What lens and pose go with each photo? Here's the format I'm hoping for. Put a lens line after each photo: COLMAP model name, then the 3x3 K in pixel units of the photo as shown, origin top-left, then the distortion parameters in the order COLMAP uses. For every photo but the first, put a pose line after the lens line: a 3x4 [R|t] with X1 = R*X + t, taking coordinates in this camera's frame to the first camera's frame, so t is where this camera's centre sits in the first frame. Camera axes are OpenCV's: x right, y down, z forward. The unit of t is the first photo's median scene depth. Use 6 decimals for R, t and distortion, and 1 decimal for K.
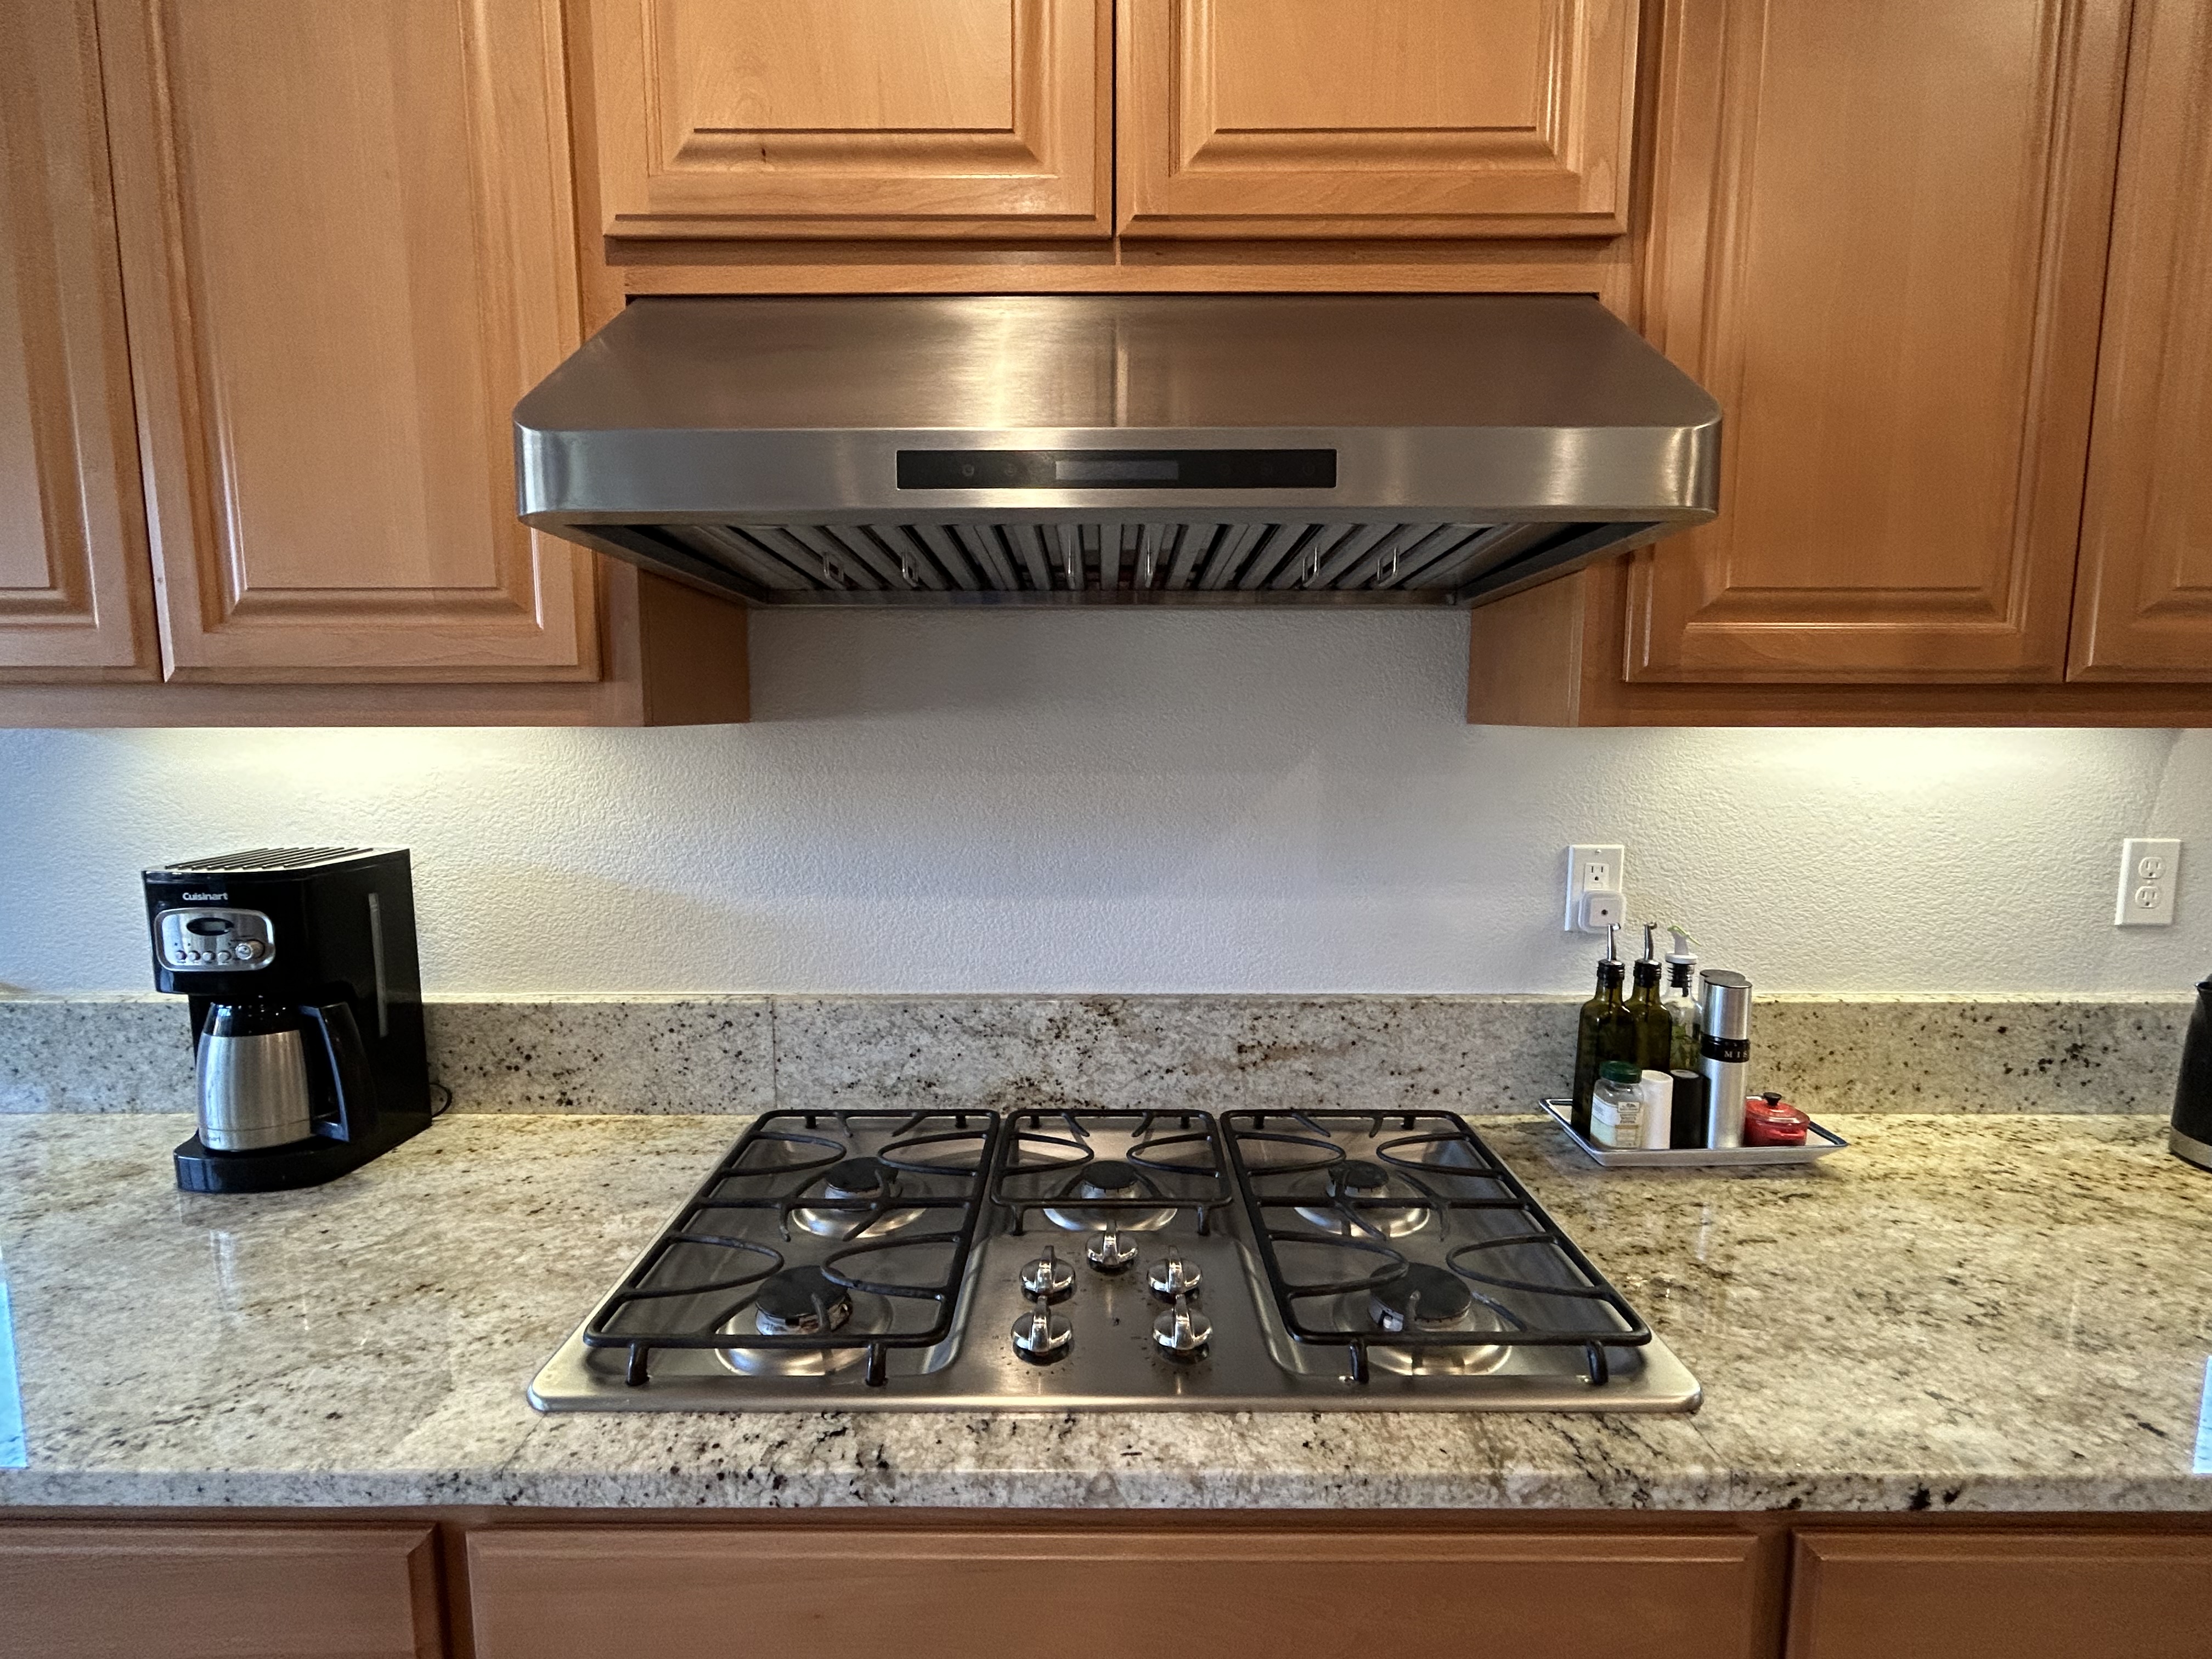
lens RADIAL K [[1008.3, 0, 1083.2], [0, 1008.3, 827.4], [0, 0, 1]] dist [-0.005613, 0.002220]
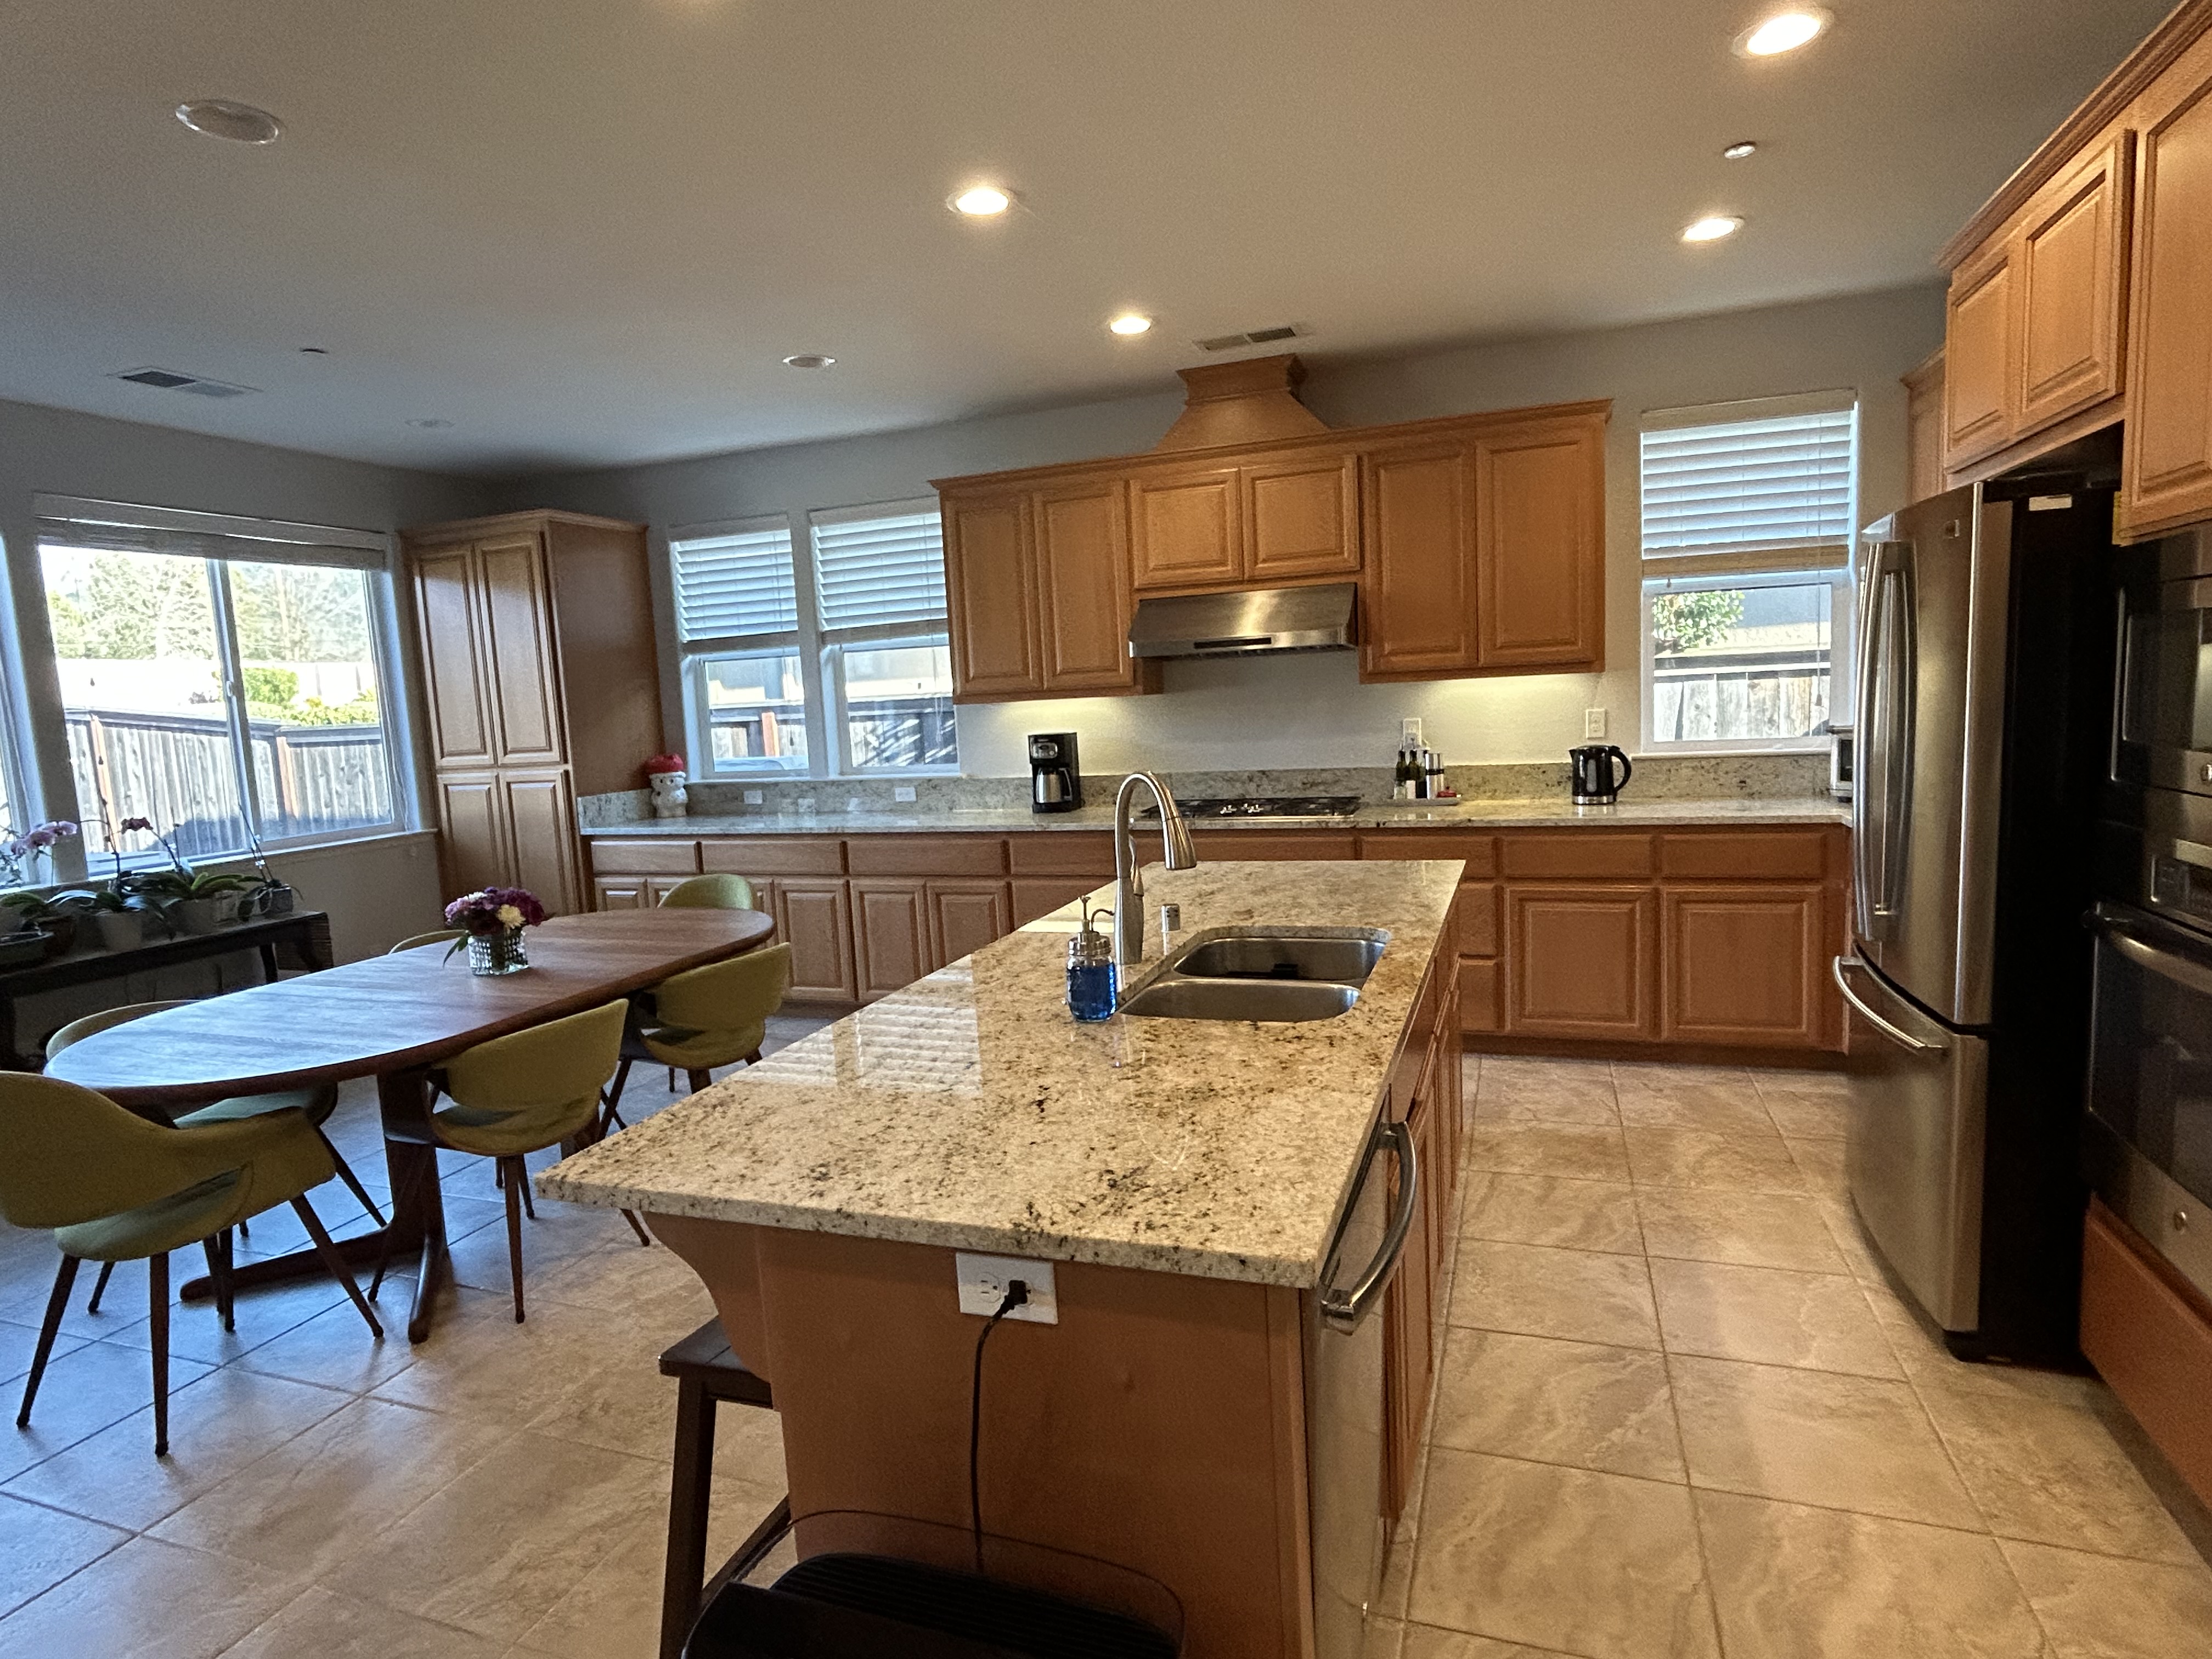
lens RADIAL K [[1184.6, 0, 1102.7], [0, 1184.6, 827.3], [0, 0, 1]] dist [-0.003574, -0.001210]
pose [[0.943131, -0.011282, -0.332230, 0.934828], [0.012635, 0.999918, 0.001910, 0.390681], [0.332181, -0.005999, 0.943196, -3.311802]]
